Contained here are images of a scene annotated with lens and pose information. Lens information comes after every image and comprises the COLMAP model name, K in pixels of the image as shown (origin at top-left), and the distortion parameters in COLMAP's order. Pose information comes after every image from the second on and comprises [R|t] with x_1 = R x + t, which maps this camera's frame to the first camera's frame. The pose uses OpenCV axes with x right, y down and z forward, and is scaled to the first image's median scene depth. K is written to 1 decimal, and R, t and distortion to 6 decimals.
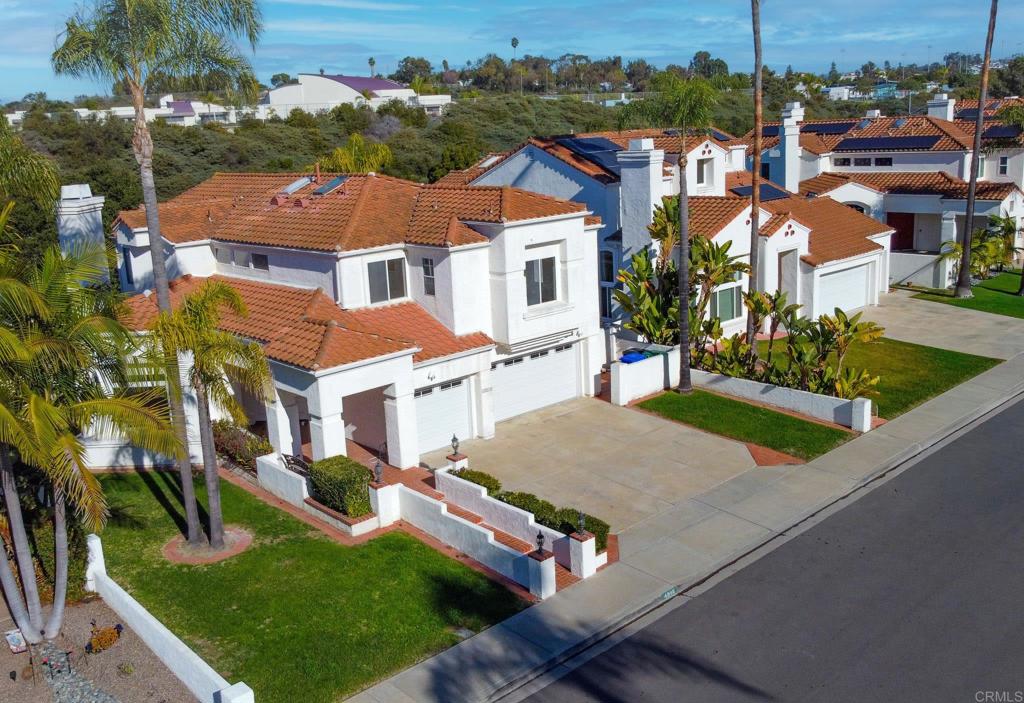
lens RADIAL K [[931.7, 0, 510.3], [0, 931.7, 347.9], [0, 0, 1]] dist [0.013043, 0.000005]
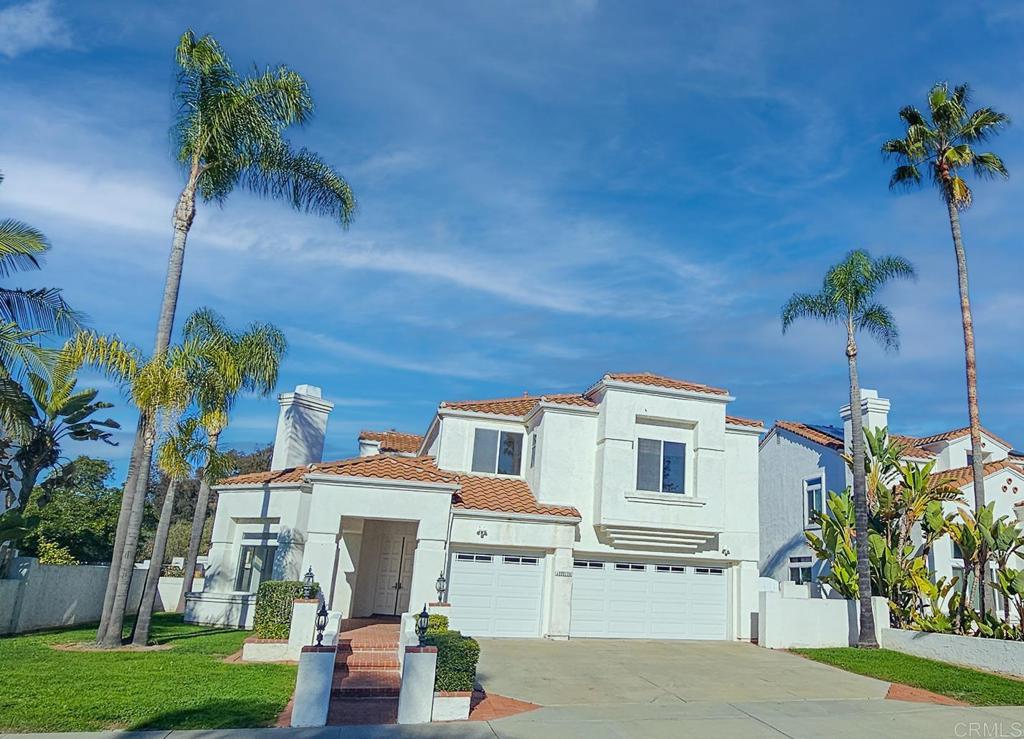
lens RADIAL K [[735.7, 0, 648.7], [0, 735.7, 408.3], [0, 0, 1]] dist [-0.001667, -0.001281]
pose [[0.919436, -0.016617, -0.392889, 0.297509], [-0.166143, 0.889140, -0.426411, 0.177719], [0.356419, 0.457333, 0.814746, 0.434877]]
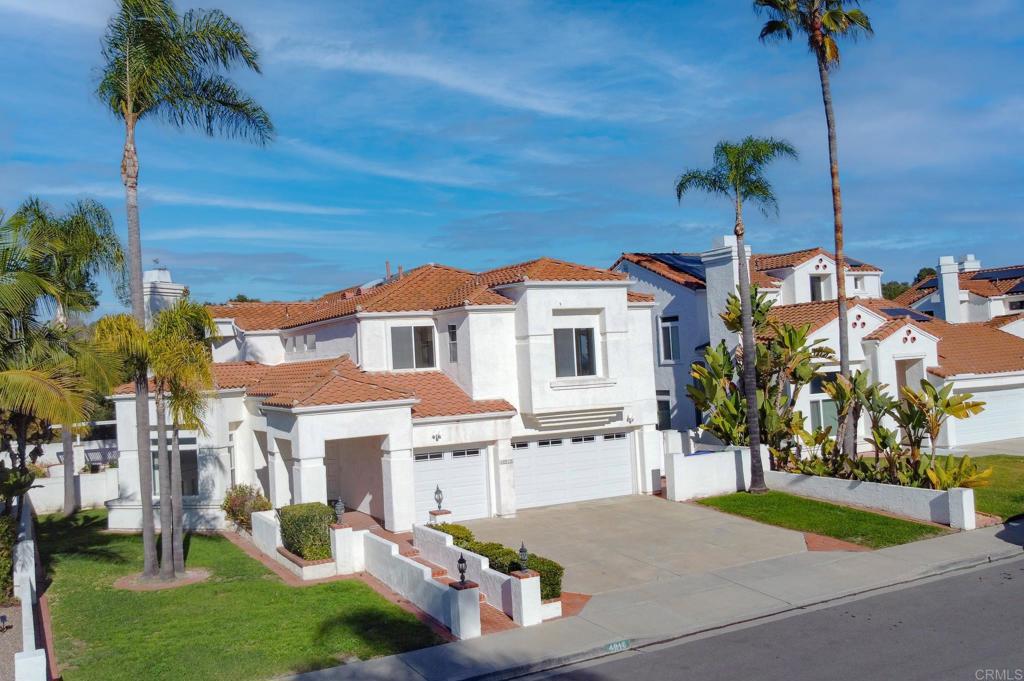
lens RADIAL K [[907.8, 0, 495.1], [0, 907.8, 358.7], [0, 0, 1]] dist [-0.004004, 0.001209]
pose [[0.966179, -0.007191, -0.257774, 0.194653], [-0.051627, 0.973979, -0.220678, 0.143588], [0.252653, 0.226523, 0.940667, 0.134242]]
